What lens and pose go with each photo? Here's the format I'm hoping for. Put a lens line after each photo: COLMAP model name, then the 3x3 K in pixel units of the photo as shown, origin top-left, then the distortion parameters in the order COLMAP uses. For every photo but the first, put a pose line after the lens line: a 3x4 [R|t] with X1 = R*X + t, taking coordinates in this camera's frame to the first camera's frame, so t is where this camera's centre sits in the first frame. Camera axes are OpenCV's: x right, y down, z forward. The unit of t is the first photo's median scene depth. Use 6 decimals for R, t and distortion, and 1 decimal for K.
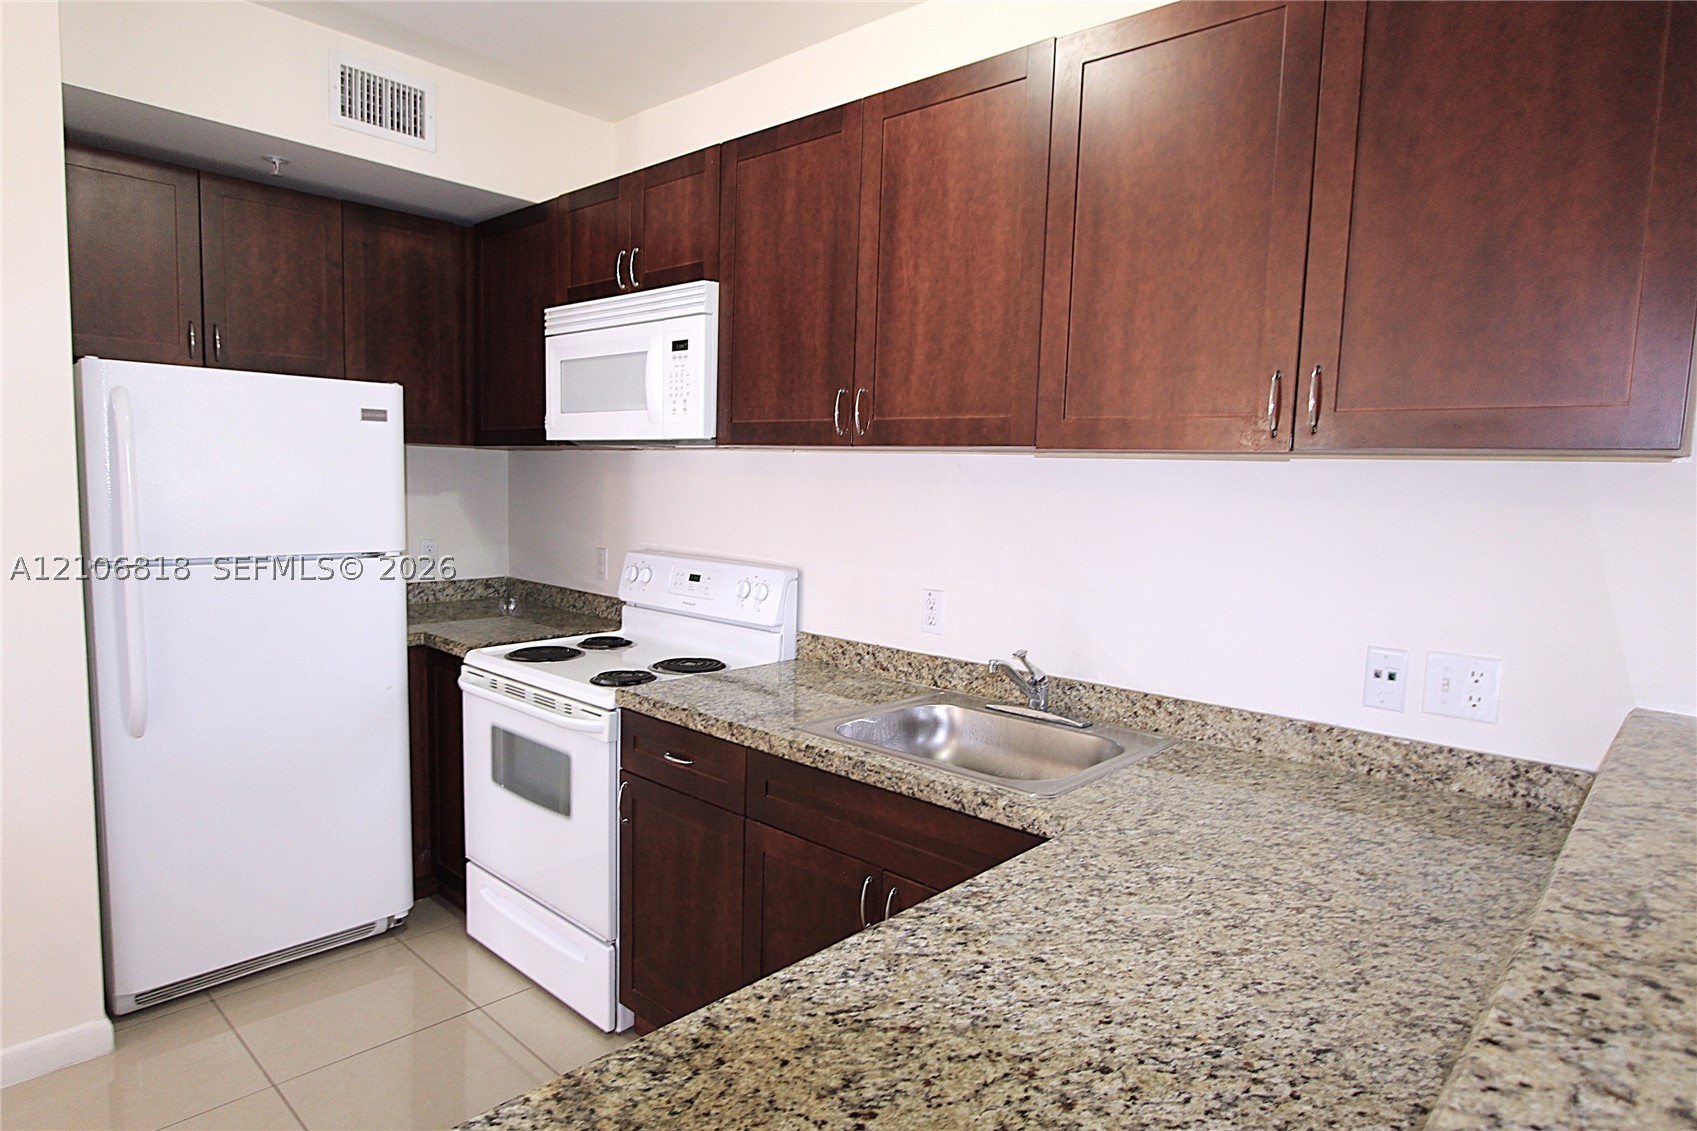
lens RADIAL K [[969.8, 0, 843.0], [0, 969.8, 572.0], [0, 0, 1]] dist [-0.005585, 0.000772]
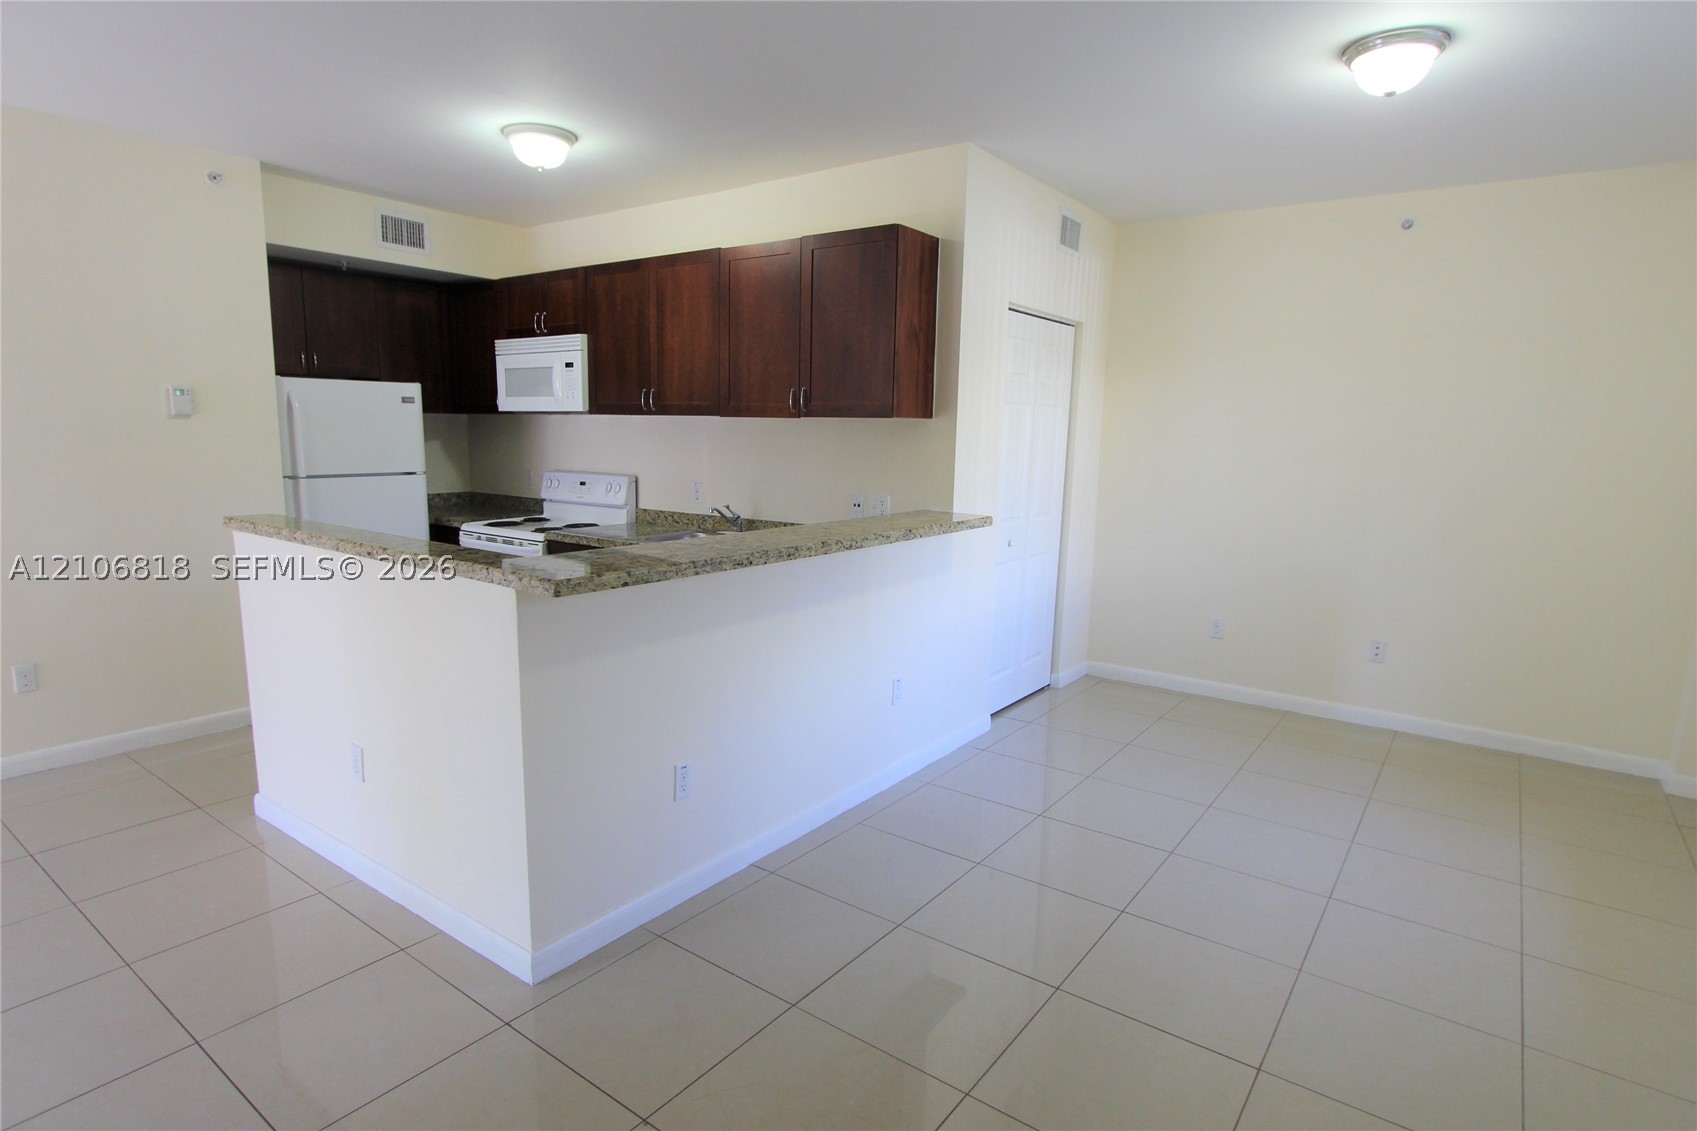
lens RADIAL K [[916.4, 0, 838.1], [0, 916.4, 571.6], [0, 0, 1]] dist [-0.016765, -0.000839]
pose [[0.994517, -0.029786, 0.100239, 0.187347], [0.023365, 0.997636, 0.064633, 0.087245], [-0.101927, -0.061937, 0.992862, -0.985075]]
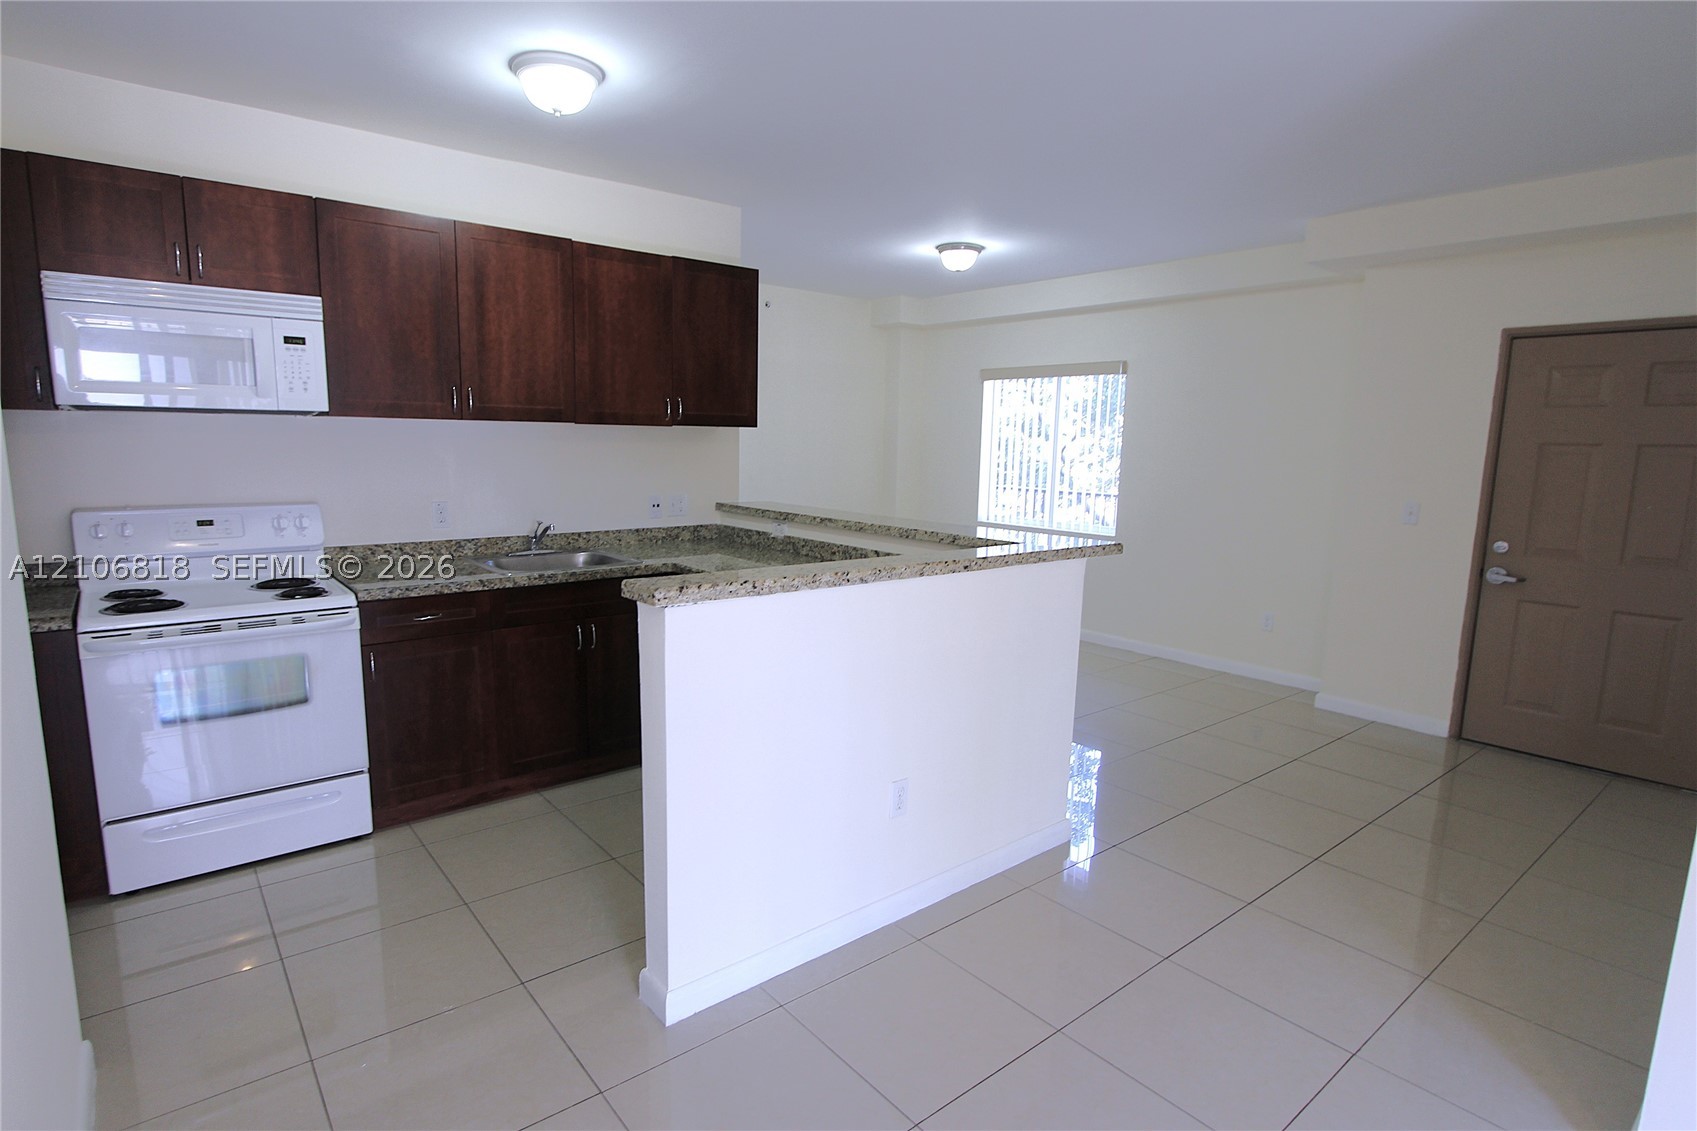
lens RADIAL K [[858.2, 0, 834.0], [0, 858.2, 563.5], [0, 0, 1]] dist [-0.022097, 0.000714]
pose [[0.132181, -0.172583, 0.976086, -1.265017], [0.078860, 0.983436, 0.163203, -0.063812], [-0.988084, 0.055402, 0.143602, 0.112830]]
